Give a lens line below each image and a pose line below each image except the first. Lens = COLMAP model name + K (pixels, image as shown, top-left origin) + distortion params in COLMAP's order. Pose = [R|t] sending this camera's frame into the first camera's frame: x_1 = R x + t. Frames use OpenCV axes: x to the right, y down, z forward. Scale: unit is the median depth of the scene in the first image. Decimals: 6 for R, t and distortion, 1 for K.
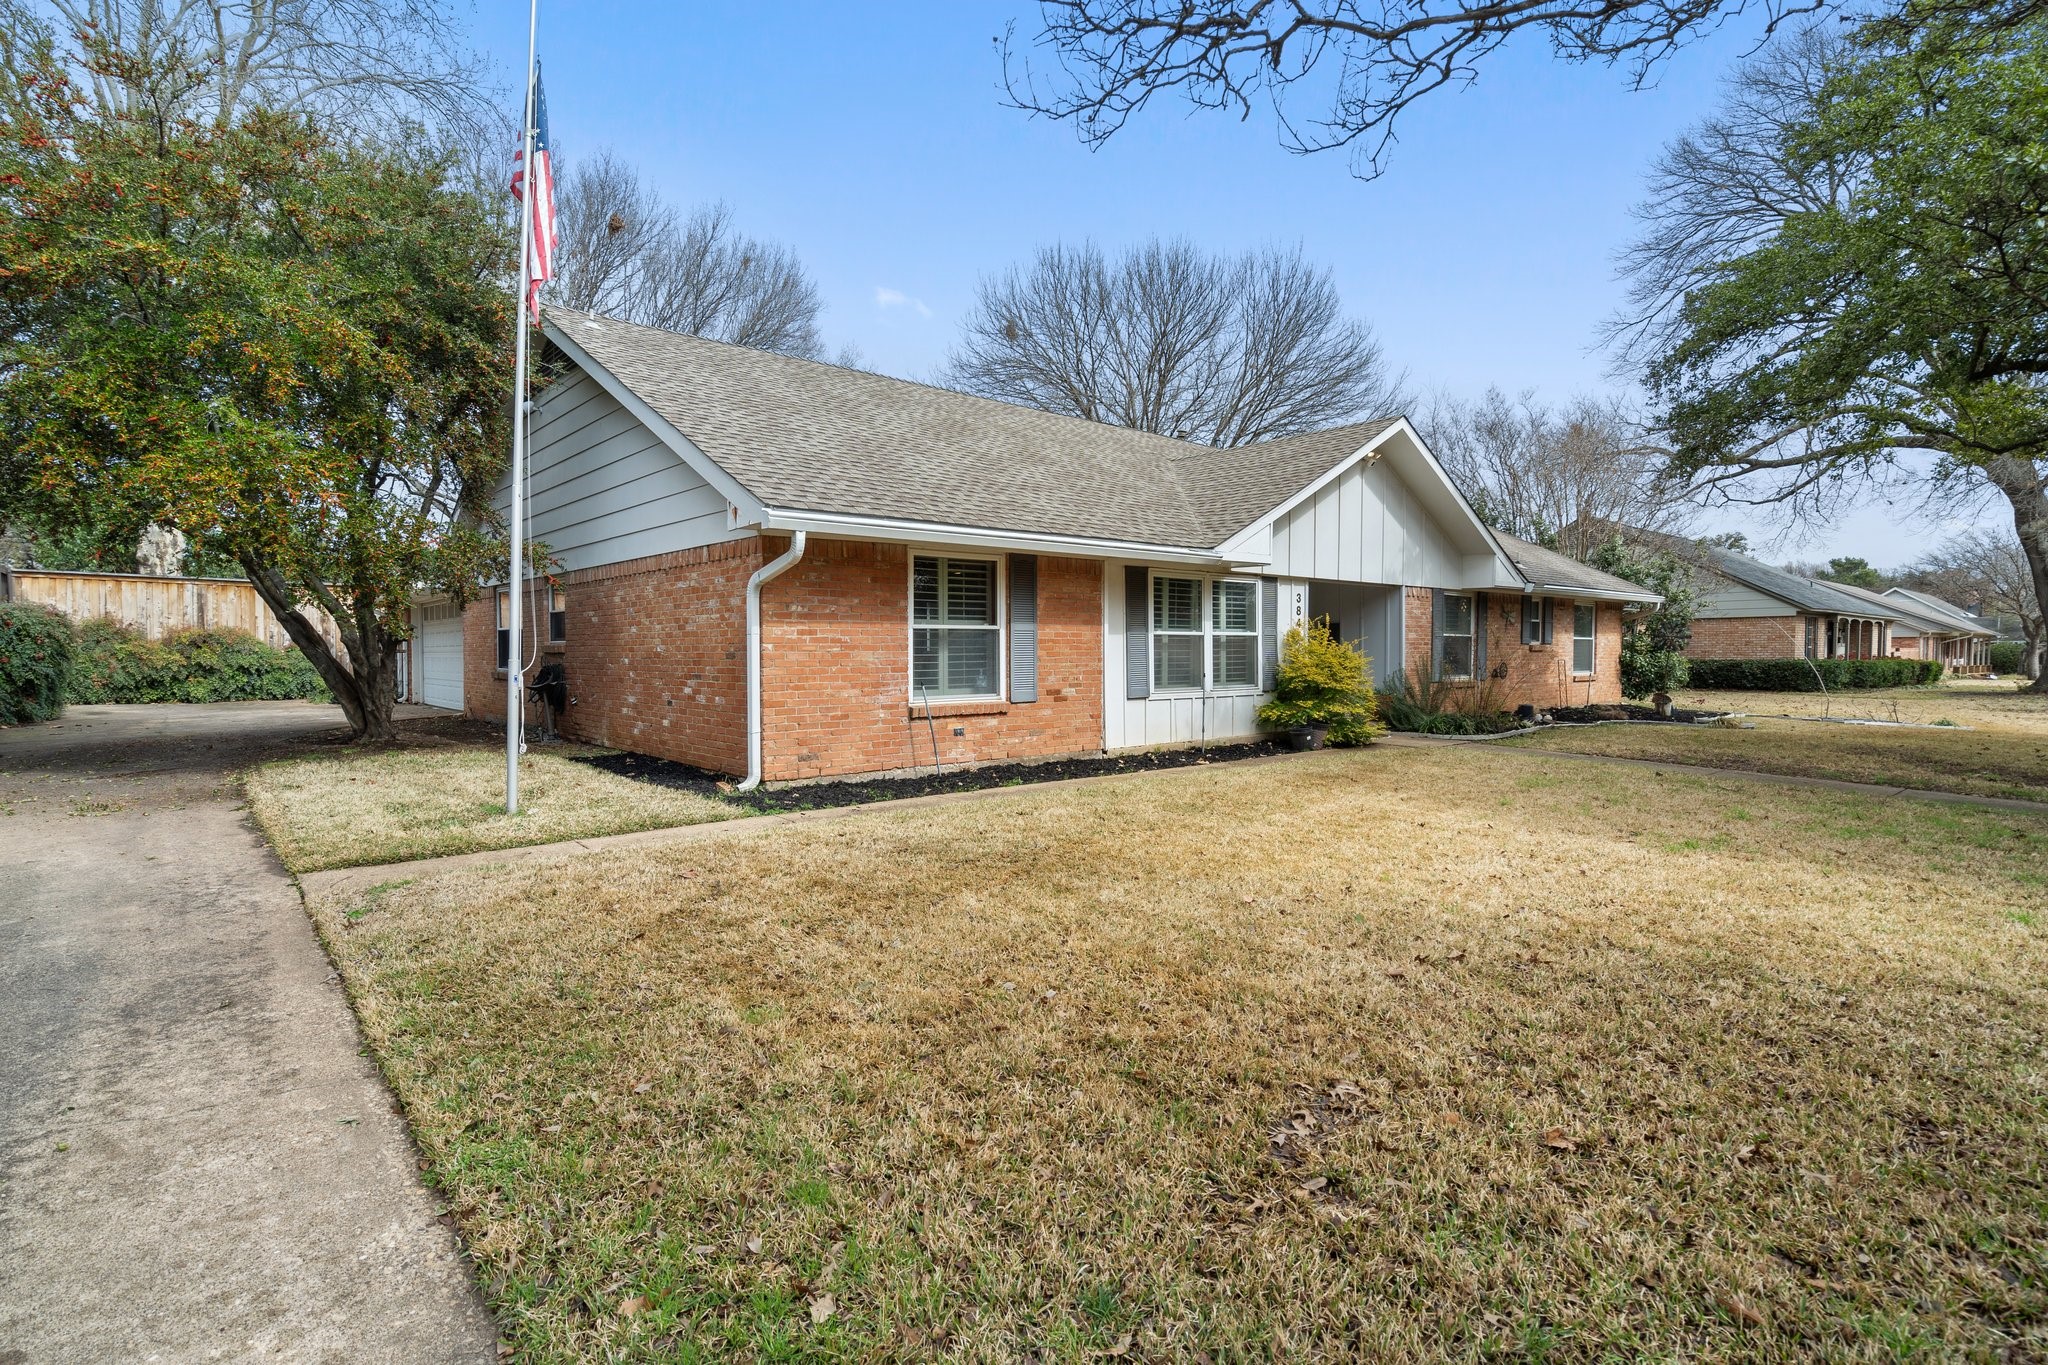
lens RADIAL K [[998.5, 0, 963.5], [0, 998.5, 682.6], [0, 0, 1]] dist [0.005221, -0.001379]
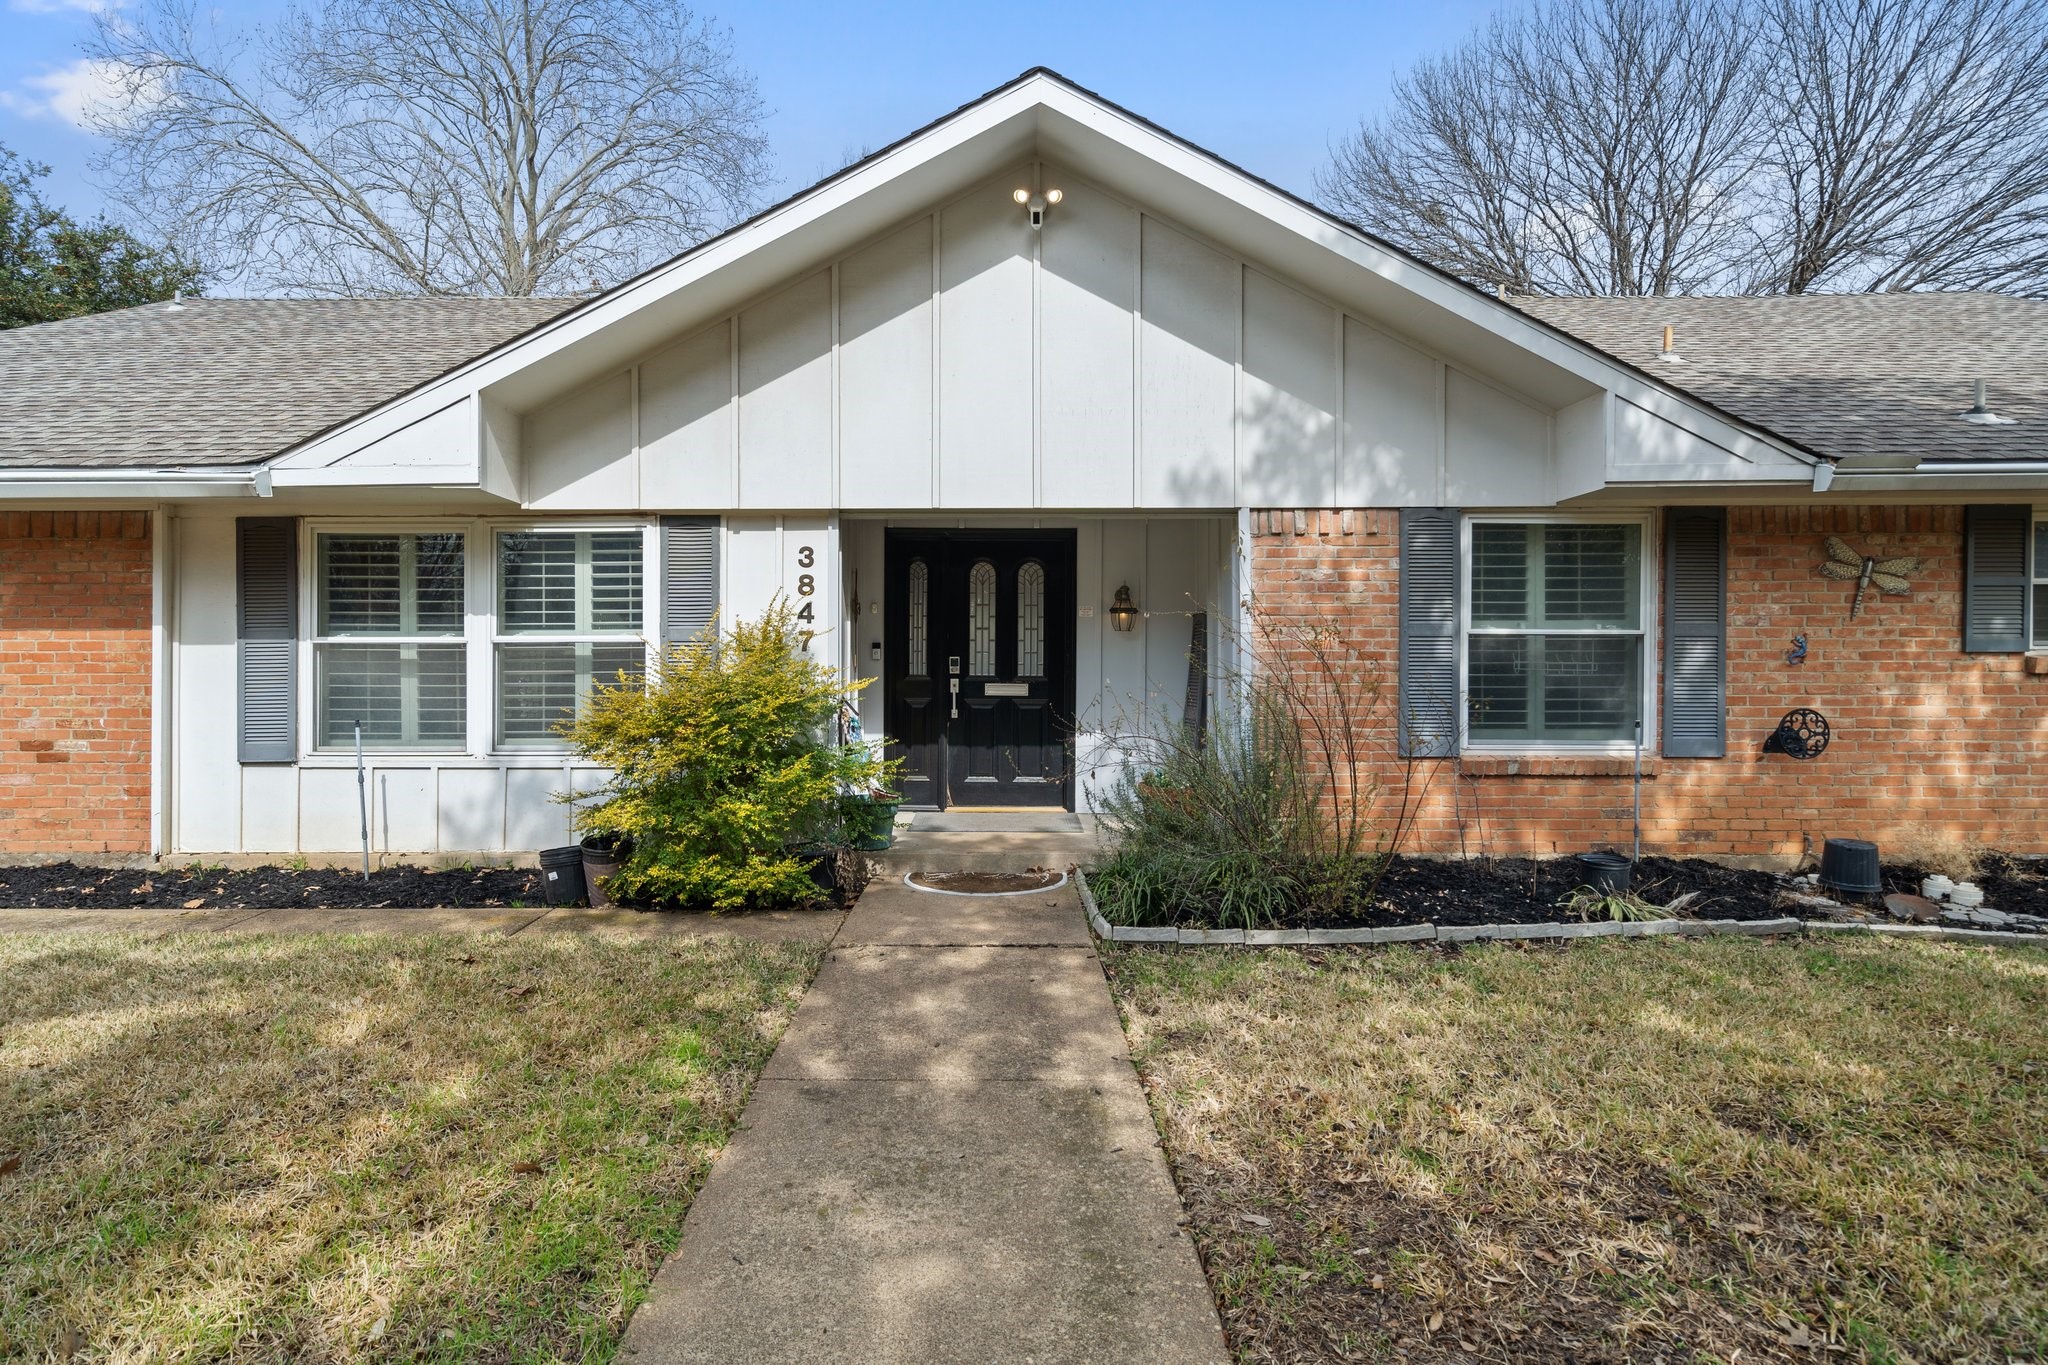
lens RADIAL K [[998.5, 0, 1023.3], [0, 998.5, 672.6], [0, 0, 1]] dist [0.005221, -0.001379]
pose [[0.763974, 0.008249, -0.645194, 0.872860], [-0.019486, 0.999757, -0.010291, -0.036585], [0.644952, 0.020434, 0.763950, 0.894553]]
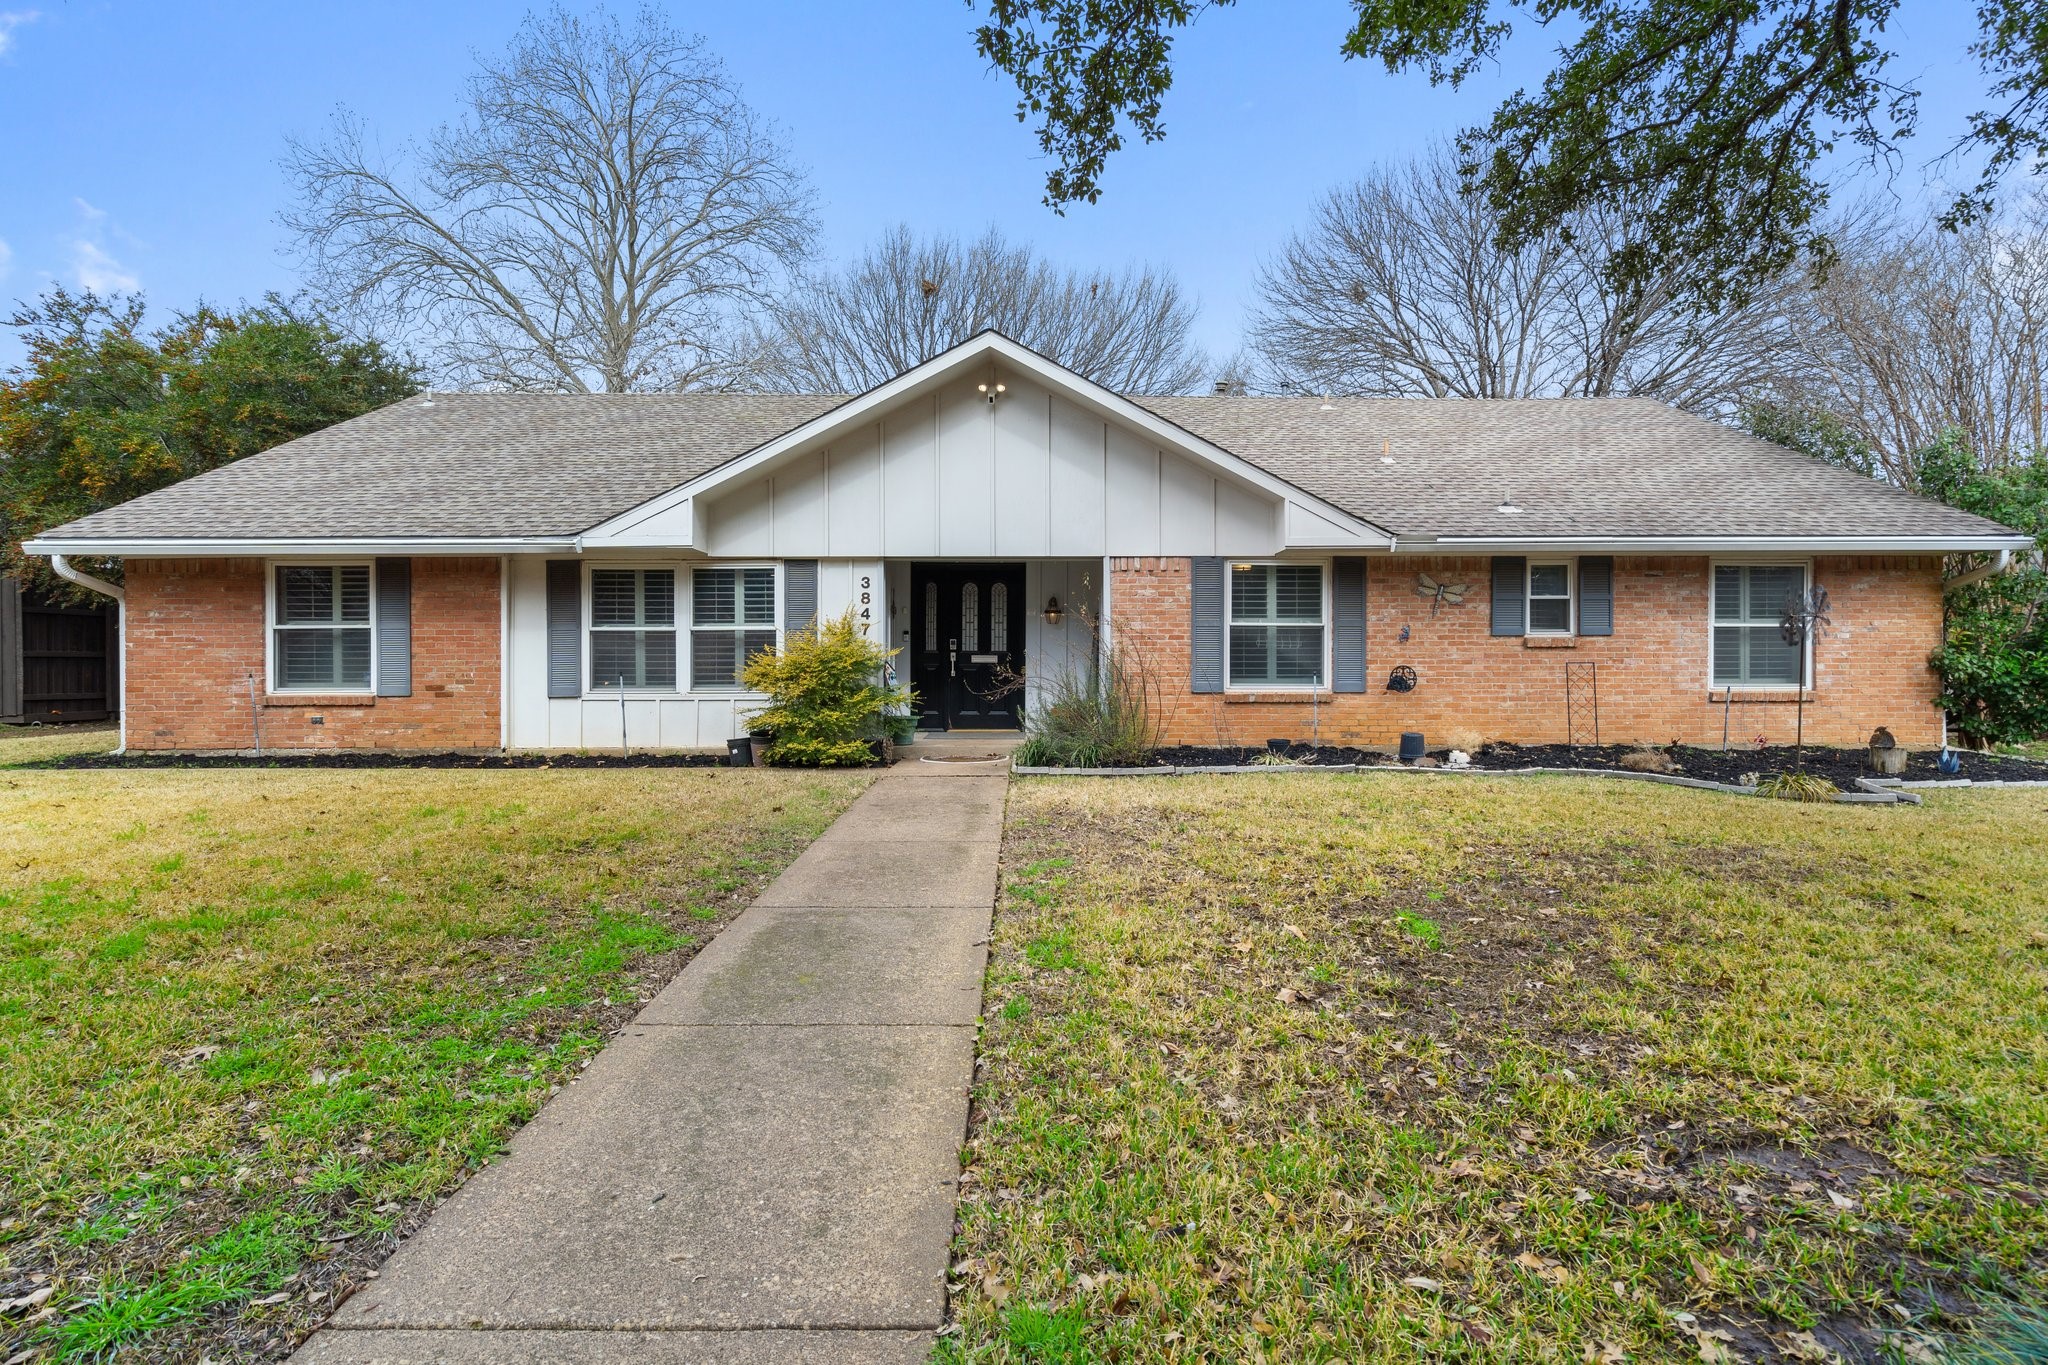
lens RADIAL K [[964.7, 0, 1071.1], [0, 964.7, 665.4], [0, 0, 1]] dist [0.000346, 0.000670]
pose [[0.772434, 0.007604, -0.635050, 1.196948], [-0.018913, 0.999760, -0.011033, -0.014611], [0.634814, 0.020533, 0.772392, 0.624294]]
